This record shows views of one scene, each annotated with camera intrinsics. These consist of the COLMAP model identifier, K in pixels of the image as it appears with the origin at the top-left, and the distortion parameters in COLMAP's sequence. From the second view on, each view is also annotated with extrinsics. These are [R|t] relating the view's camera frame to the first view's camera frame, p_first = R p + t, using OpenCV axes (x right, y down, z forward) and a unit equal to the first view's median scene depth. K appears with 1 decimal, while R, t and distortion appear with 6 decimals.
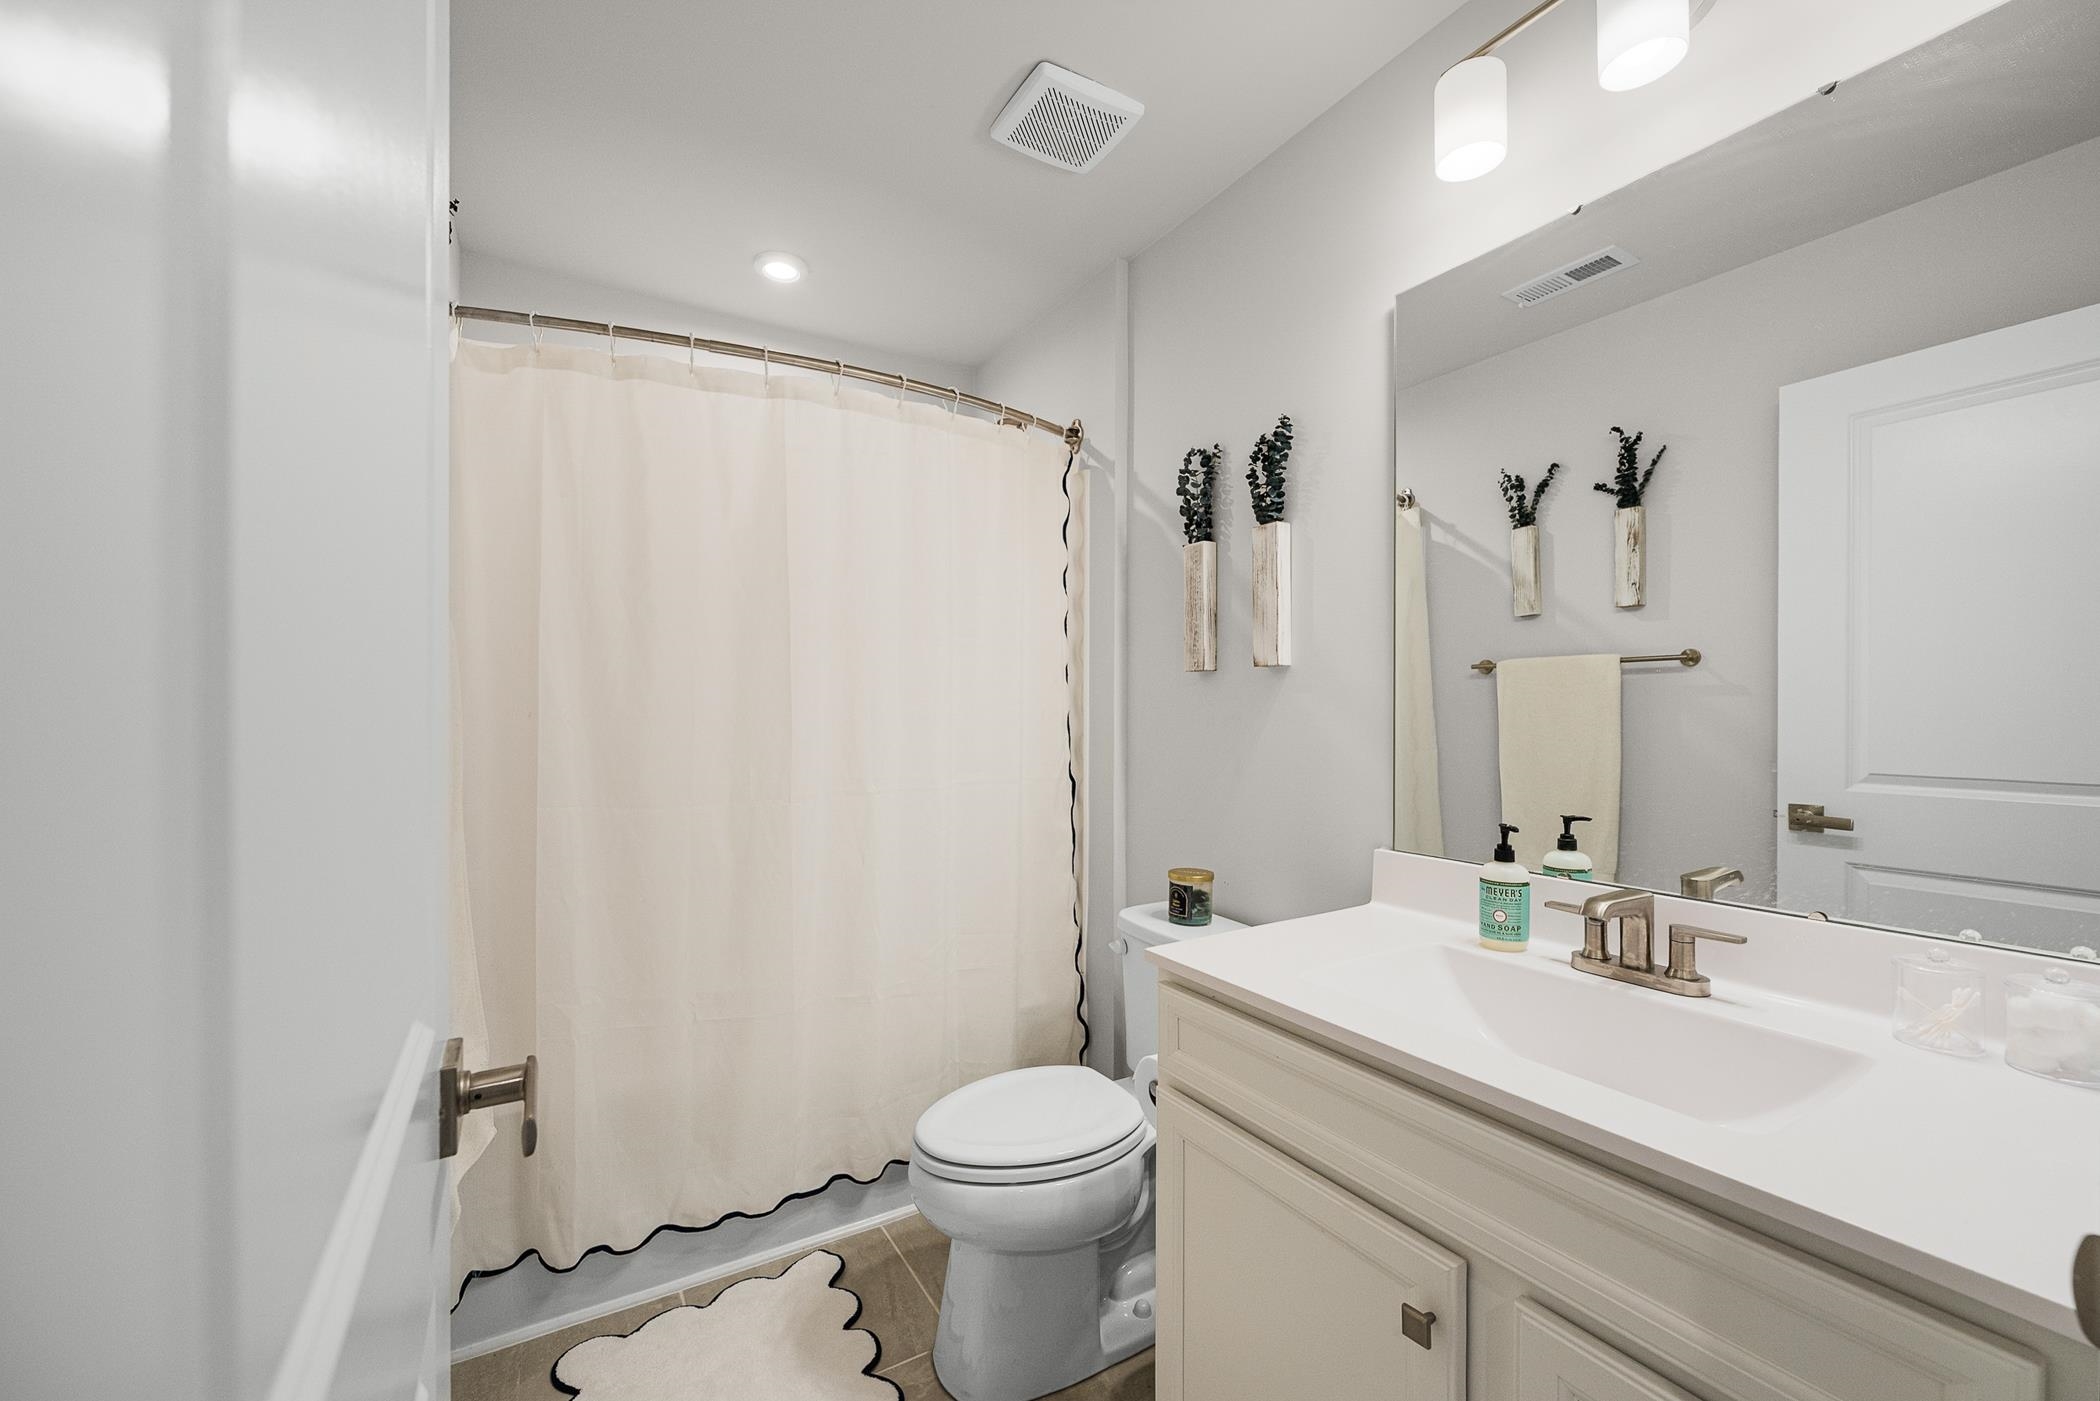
lens RADIAL K [[833.4, 0, 1050.0], [0, 833.4, 700.5], [0, 0, 1]] dist [-0.000918, 0.000038]
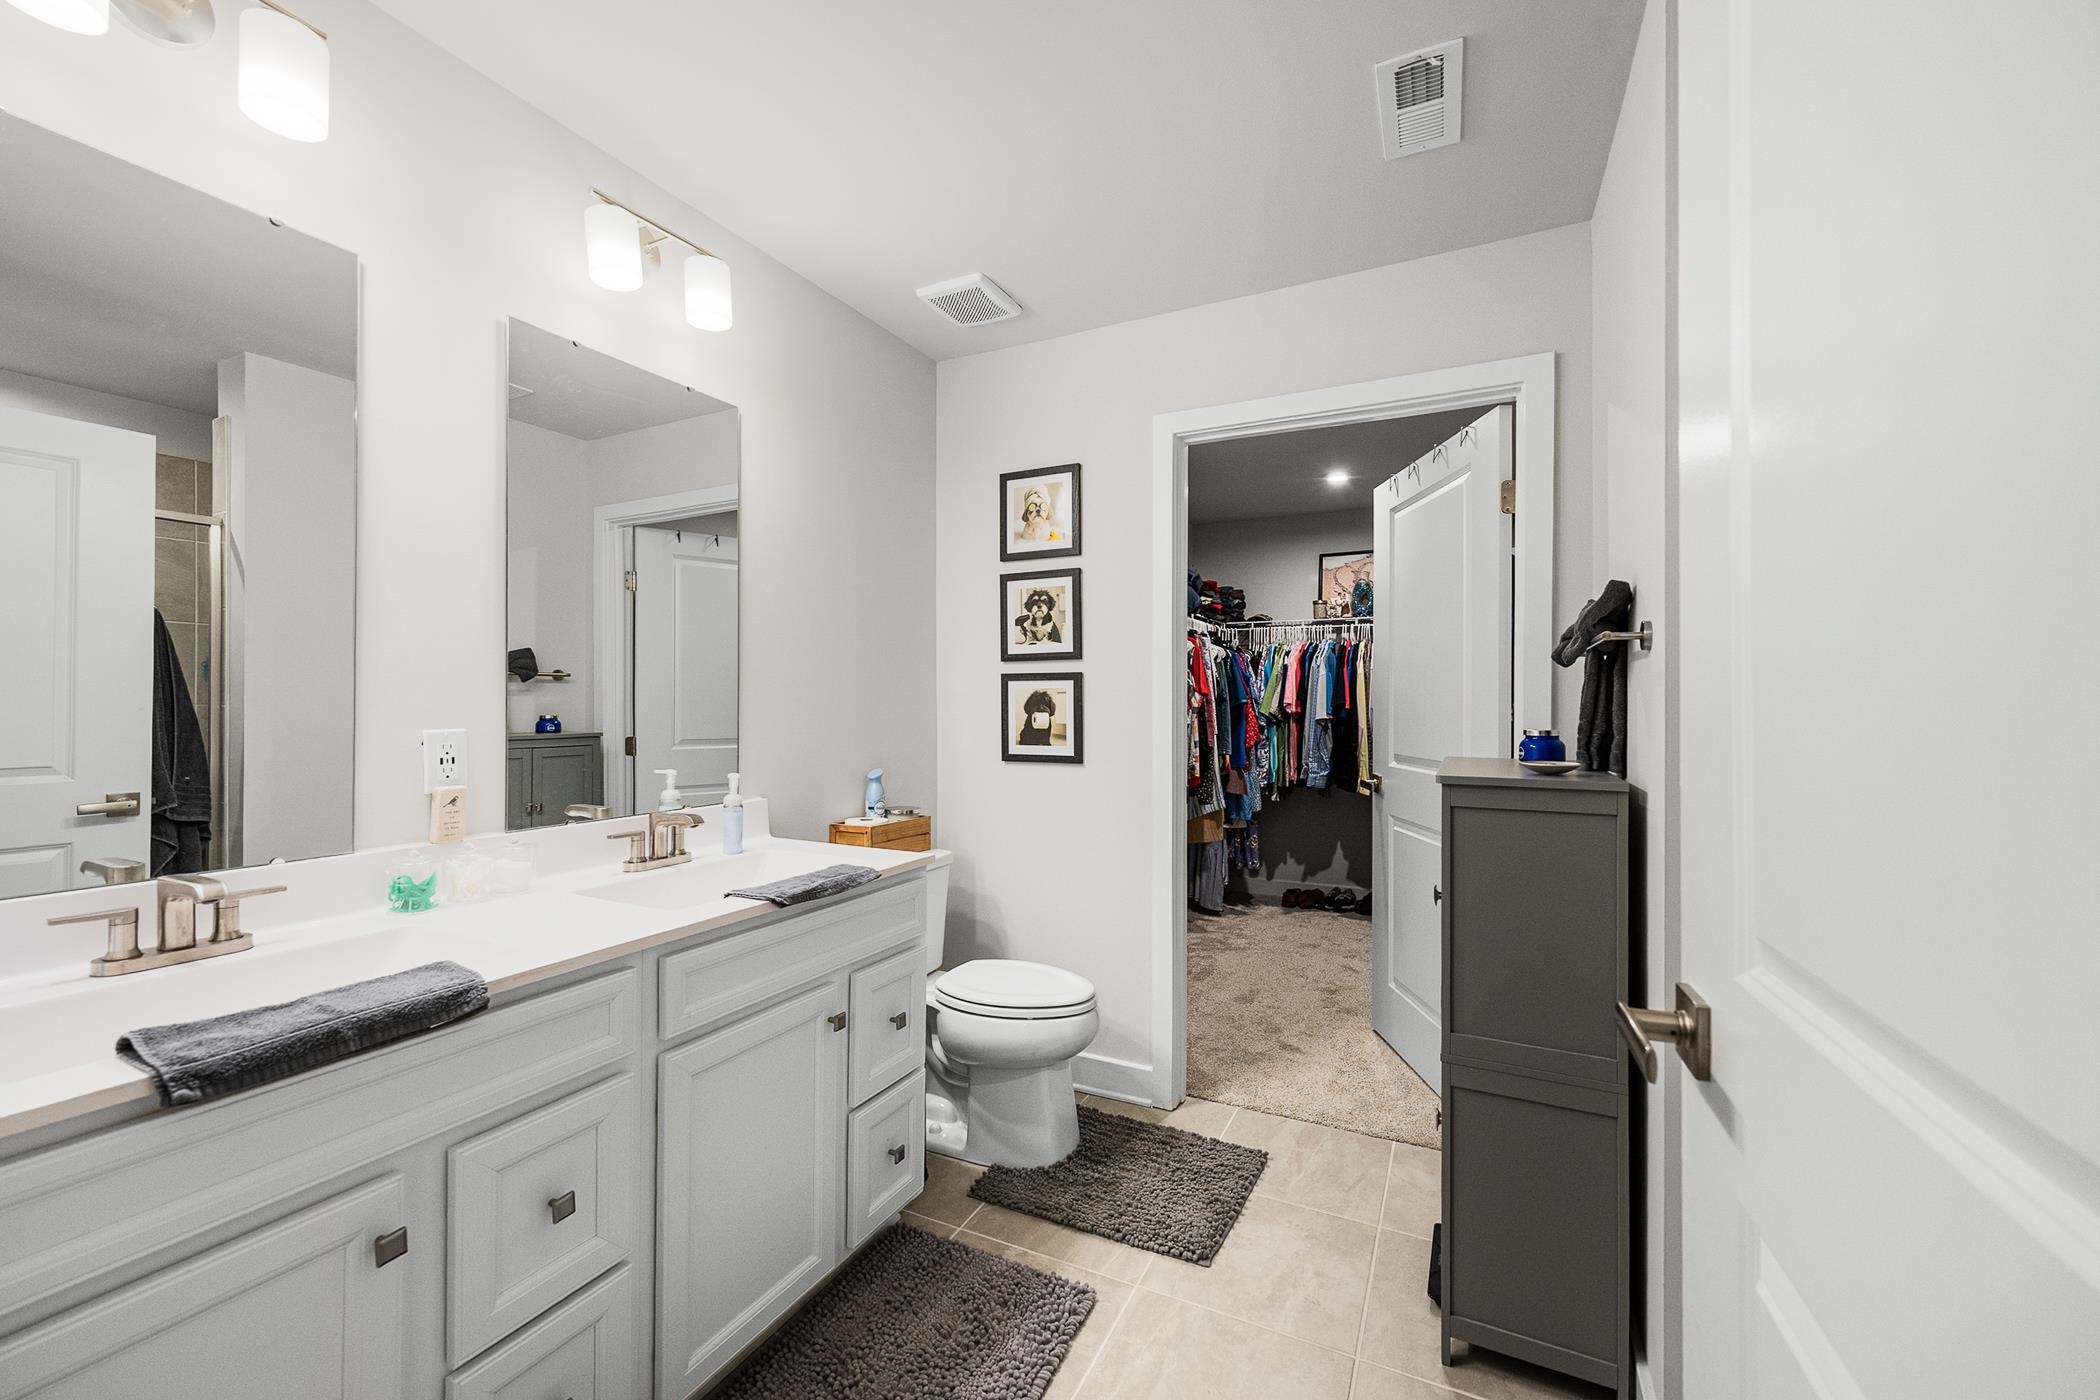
lens RADIAL K [[862.8, 0, 1050.0], [0, 862.8, 700.0], [0, 0, 1]] dist [0.000680, 0.000120]
pose [[-0.515021, 0.000978, 0.857177, -0.883672], [-0.010903, 0.999911, -0.007692, 0.001803], [-0.857108, -0.013307, -0.514964, 0.693195]]
